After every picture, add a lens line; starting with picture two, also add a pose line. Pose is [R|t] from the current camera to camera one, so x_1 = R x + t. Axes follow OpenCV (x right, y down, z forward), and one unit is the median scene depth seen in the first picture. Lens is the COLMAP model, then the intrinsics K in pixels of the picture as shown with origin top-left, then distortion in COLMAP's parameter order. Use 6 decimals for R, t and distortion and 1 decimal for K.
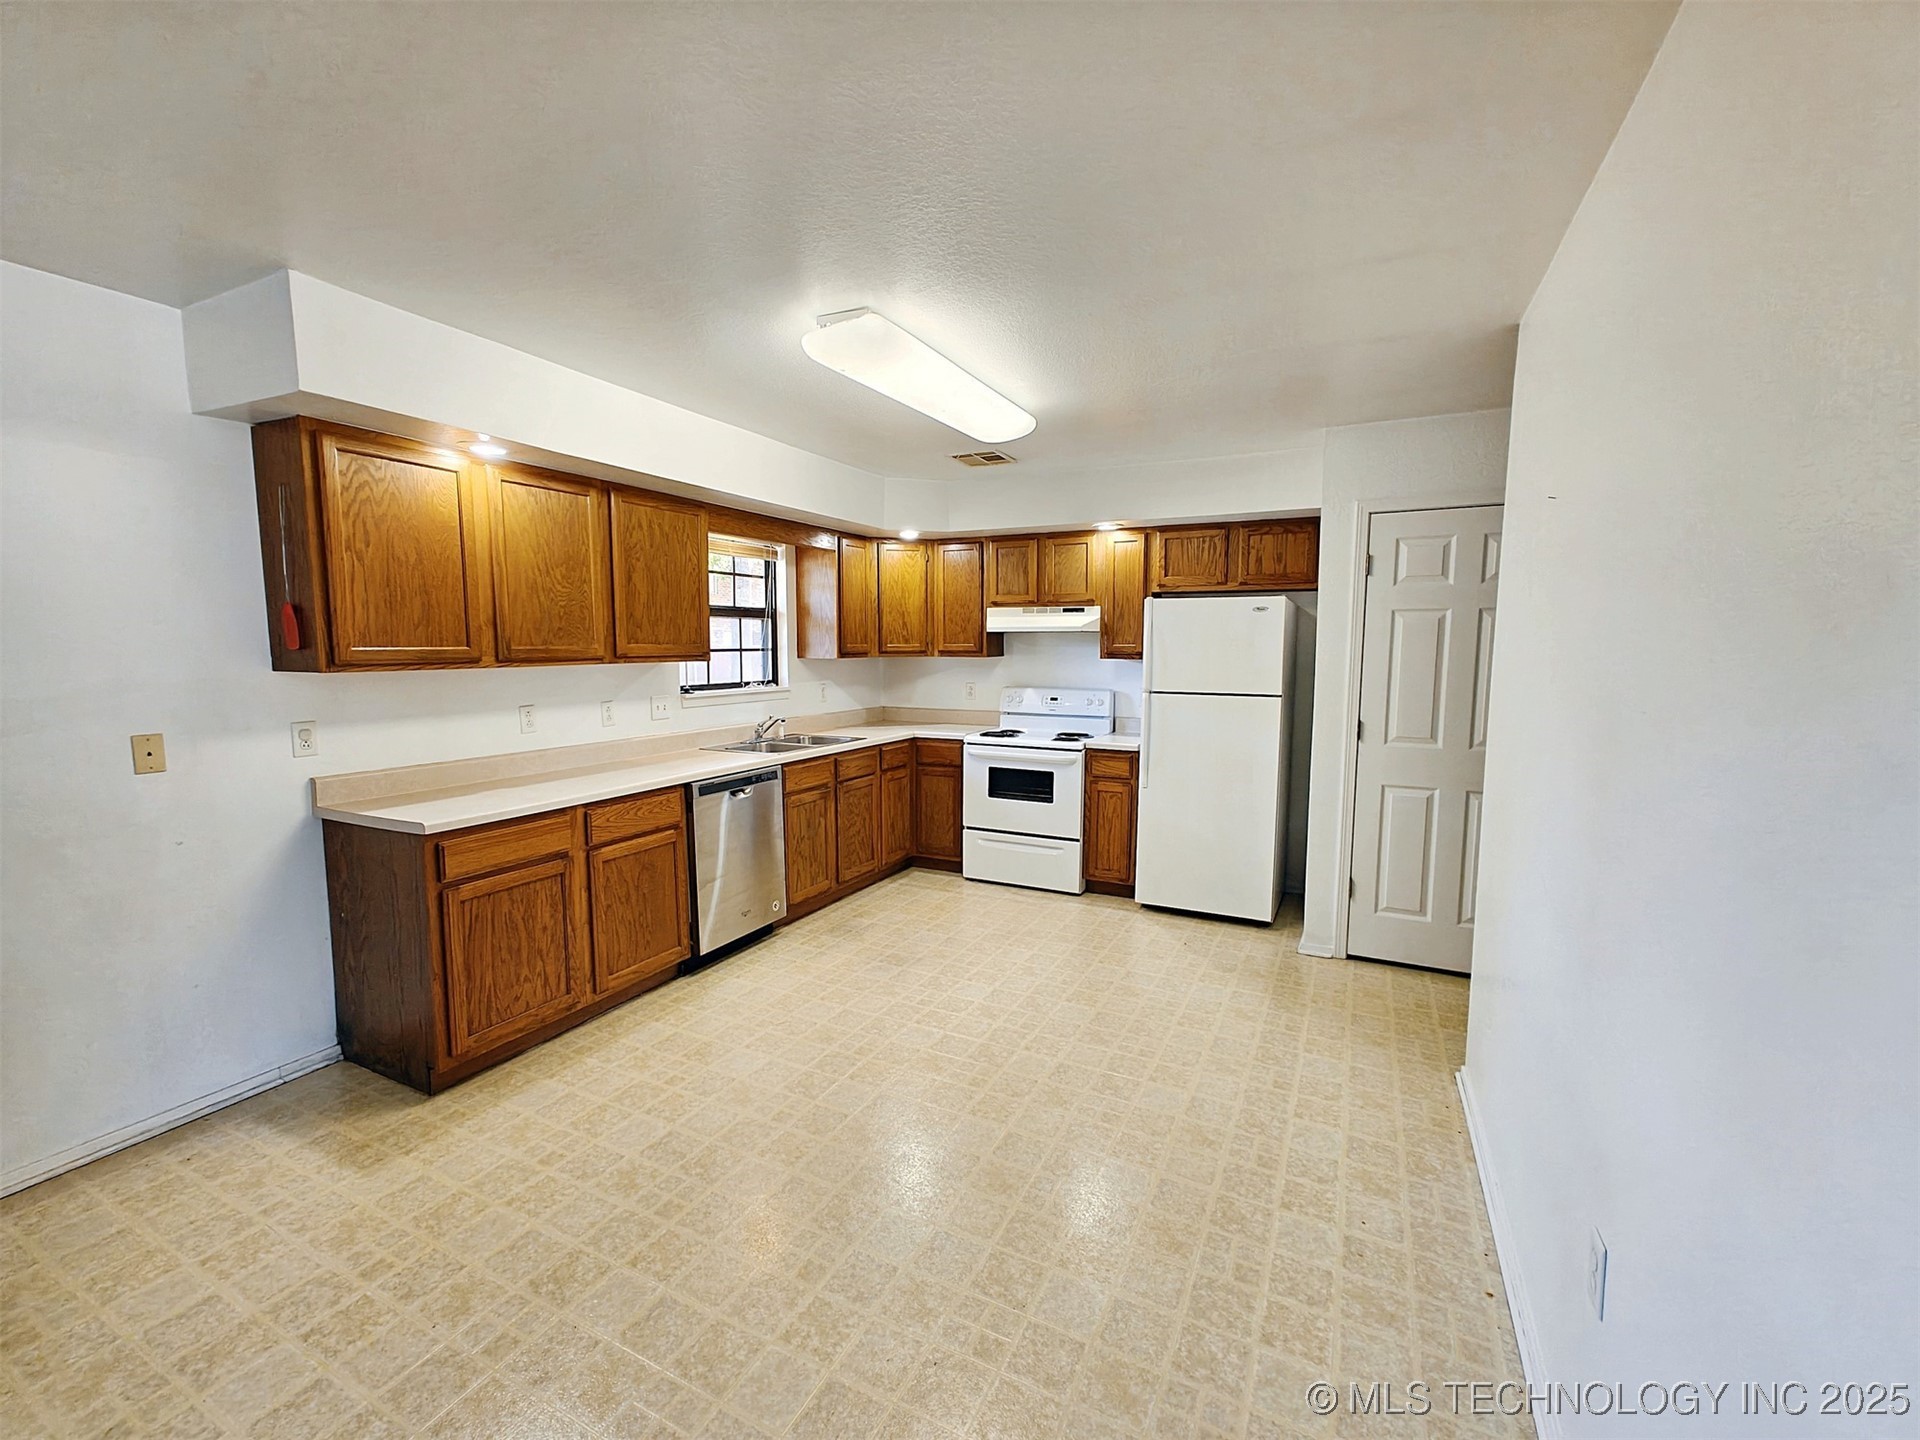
lens RADIAL K [[788.6, 0, 965.2], [0, 788.6, 725.9], [0, 0, 1]] dist [-0.004927, -0.000415]
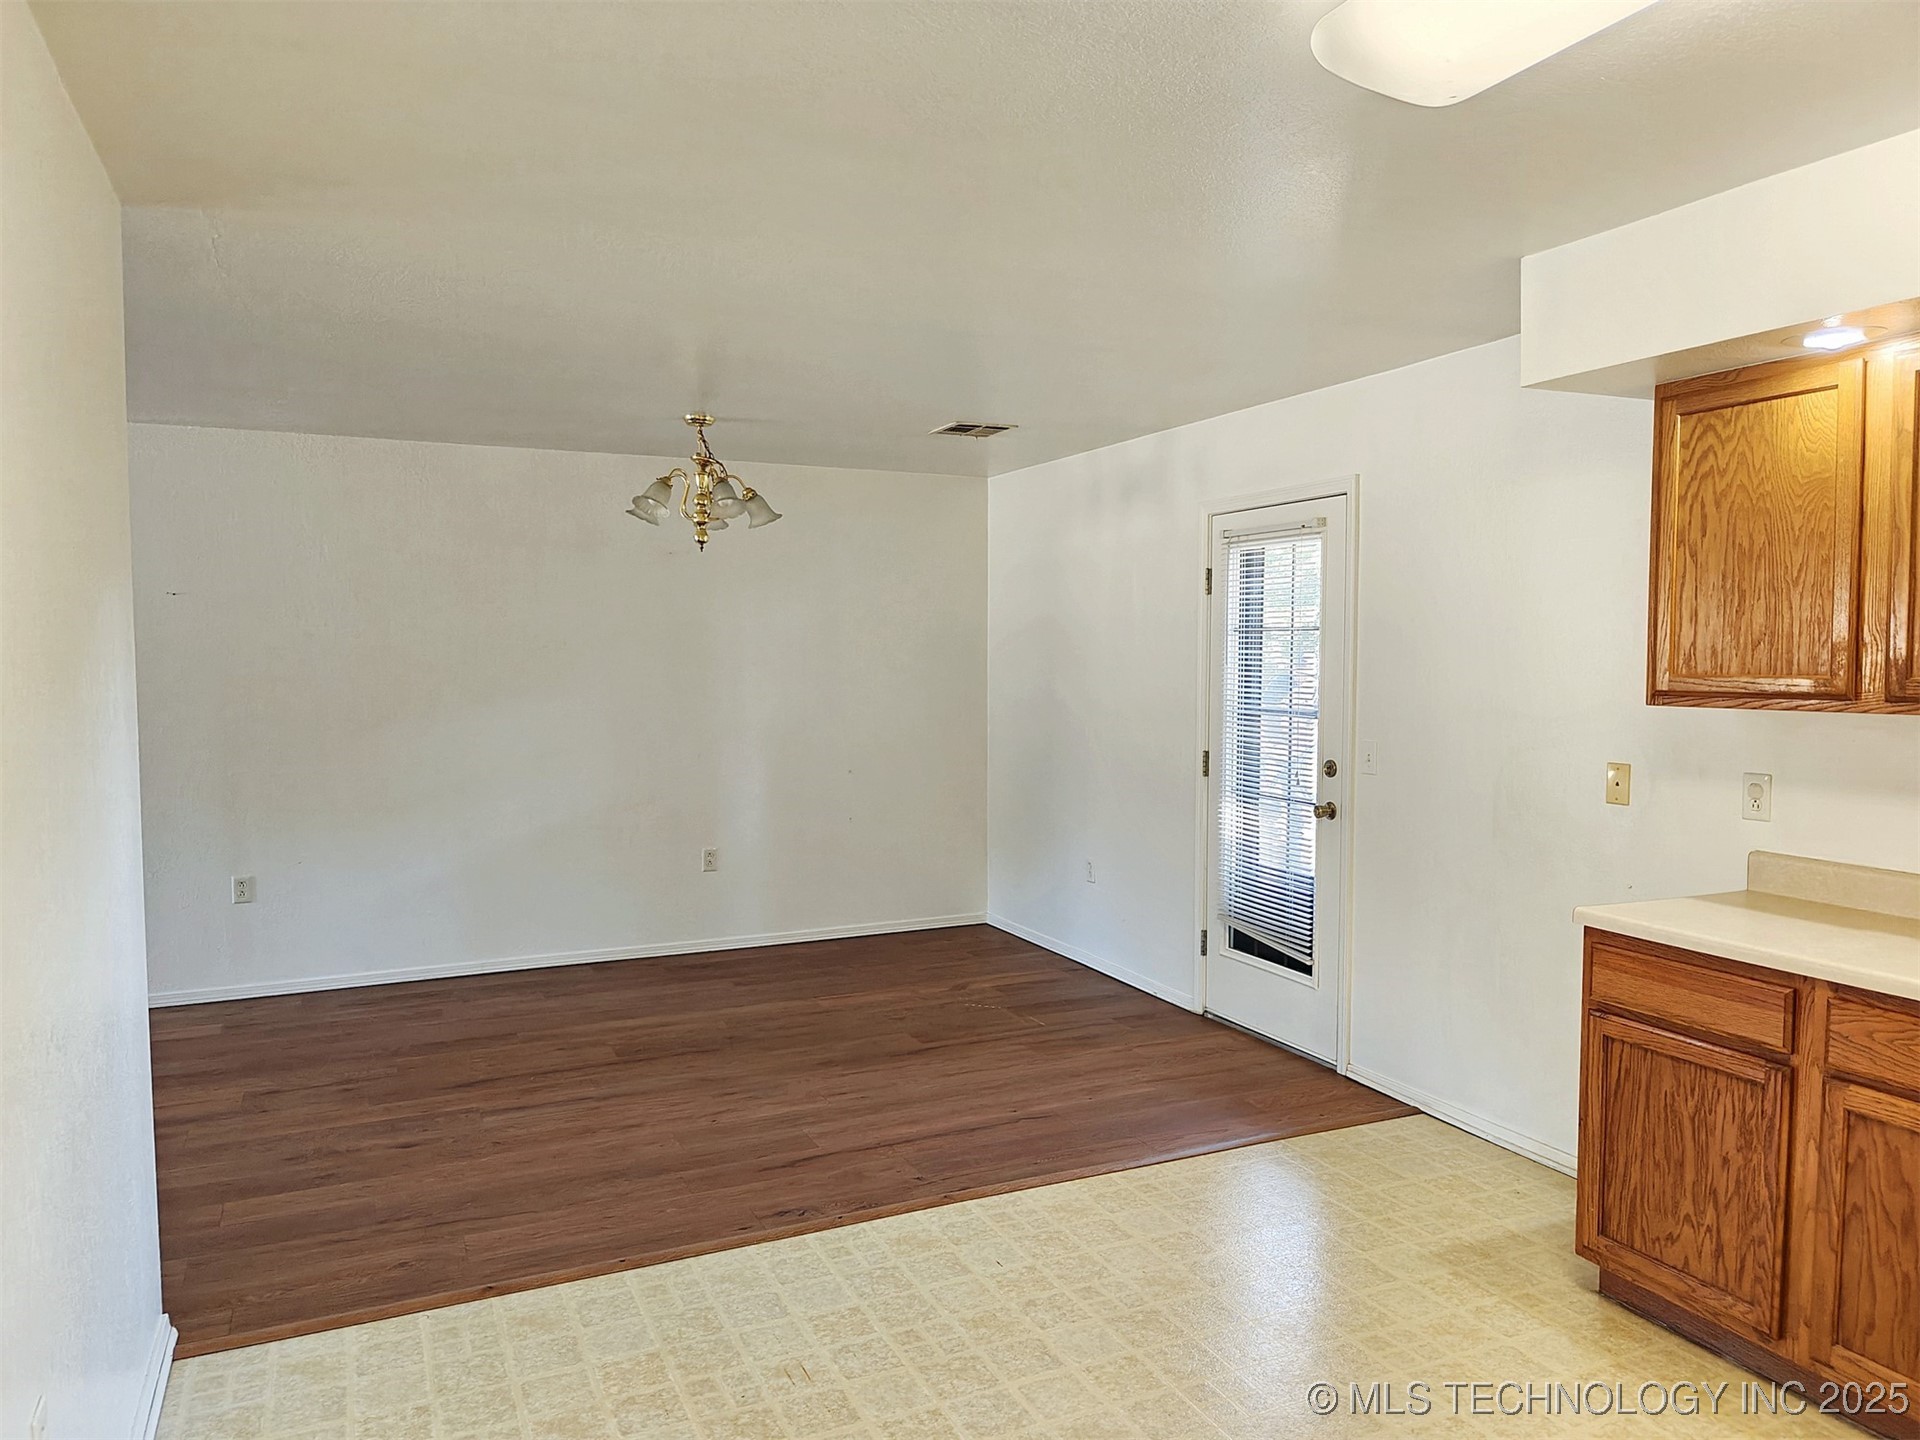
lens RADIAL K [[1309.7, 0, 961.0], [0, 1309.7, 726.1], [0, 0, 1]] dist [-0.006734, -0.001287]
pose [[-0.615285, 0.039354, -0.787322, 0.621377], [-0.089069, 0.988887, 0.119035, -0.137575], [0.783257, 0.143366, -0.604942, 1.224130]]
